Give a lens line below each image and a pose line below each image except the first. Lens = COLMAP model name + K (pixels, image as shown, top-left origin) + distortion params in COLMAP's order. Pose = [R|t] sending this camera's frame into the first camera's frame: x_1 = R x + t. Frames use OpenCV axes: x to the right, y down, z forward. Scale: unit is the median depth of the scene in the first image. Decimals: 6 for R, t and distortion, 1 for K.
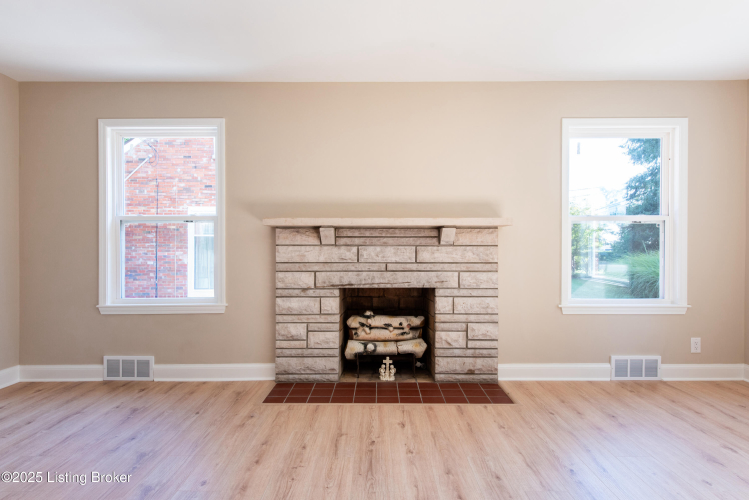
lens RADIAL K [[439.9, 0, 377.8], [0, 439.9, 251.2], [0, 0, 1]] dist [0.022976, -0.011594]
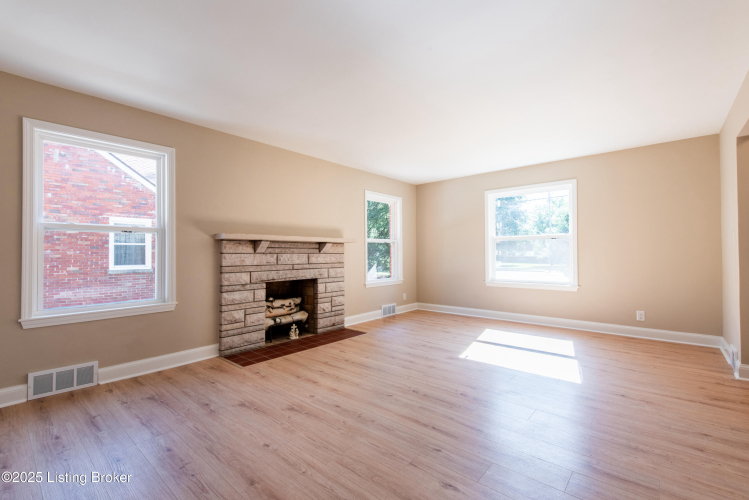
lens RADIAL K [[327.3, 0, 376.8], [0, 327.3, 250.1], [0, 0, 1]] dist [0.009599, -0.001849]
pose [[0.654717, 0.005803, 0.755852, -0.674003], [0.010514, 0.999804, -0.016784, -0.001660], [-0.755801, 0.018936, 0.654528, 0.000254]]
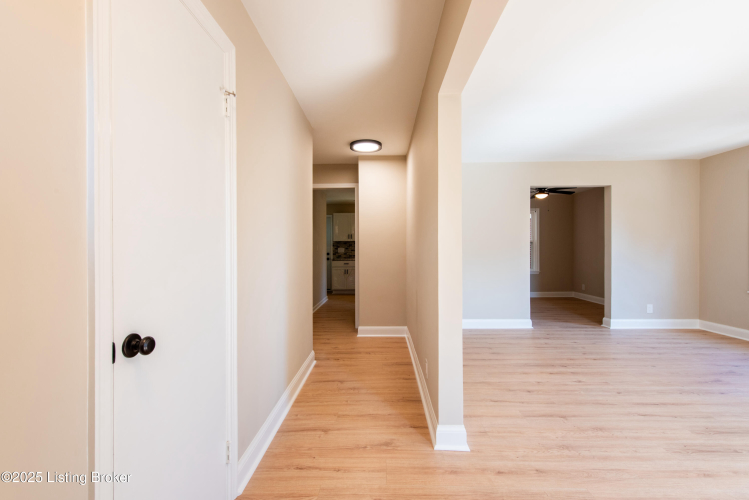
lens RADIAL K [[327.3, 0, 375.8], [0, 327.3, 249.8], [0, 0, 1]] dist [0.009599, -0.001849]
pose [[-0.016112, 0.000649, -0.999870, 0.536669], [-0.000222, 1.000000, 0.000653, -0.021674], [0.999870, 0.000232, -0.016112, -0.270532]]
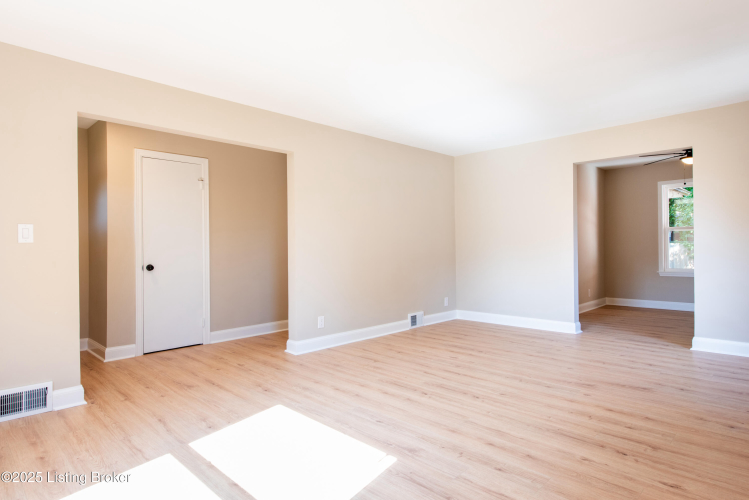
lens RADIAL K [[422.1, 0, 373.0], [0, 422.1, 249.6], [0, 0, 1]] dist [0.021537, -0.003796]
pose [[-0.707674, 0.012945, -0.706420, 0.695707], [0.006749, 0.999910, 0.011562, -0.008614], [0.706507, 0.003415, -0.707698, 0.884763]]
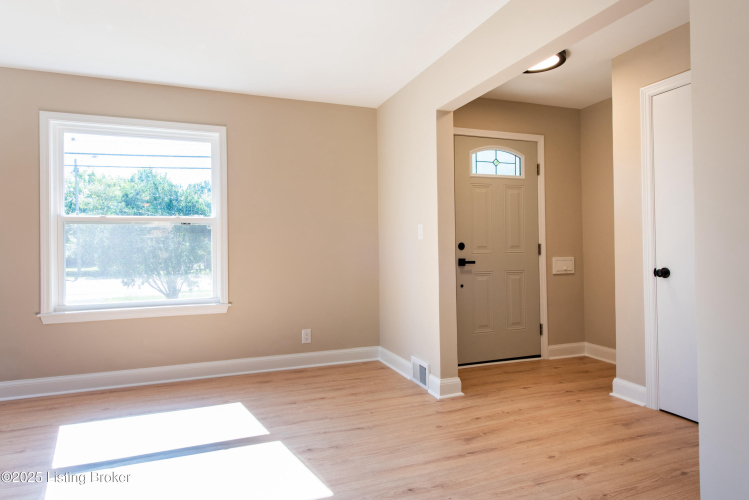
lens RADIAL K [[454.4, 0, 373.0], [0, 454.4, 243.5], [0, 0, 1]] dist [0.013616, -0.005063]
pose [[-0.355495, 0.012181, 0.934599, -0.312331], [0.019395, 0.999796, -0.005654, -0.003990], [-0.934477, 0.016117, -0.355659, 0.315093]]
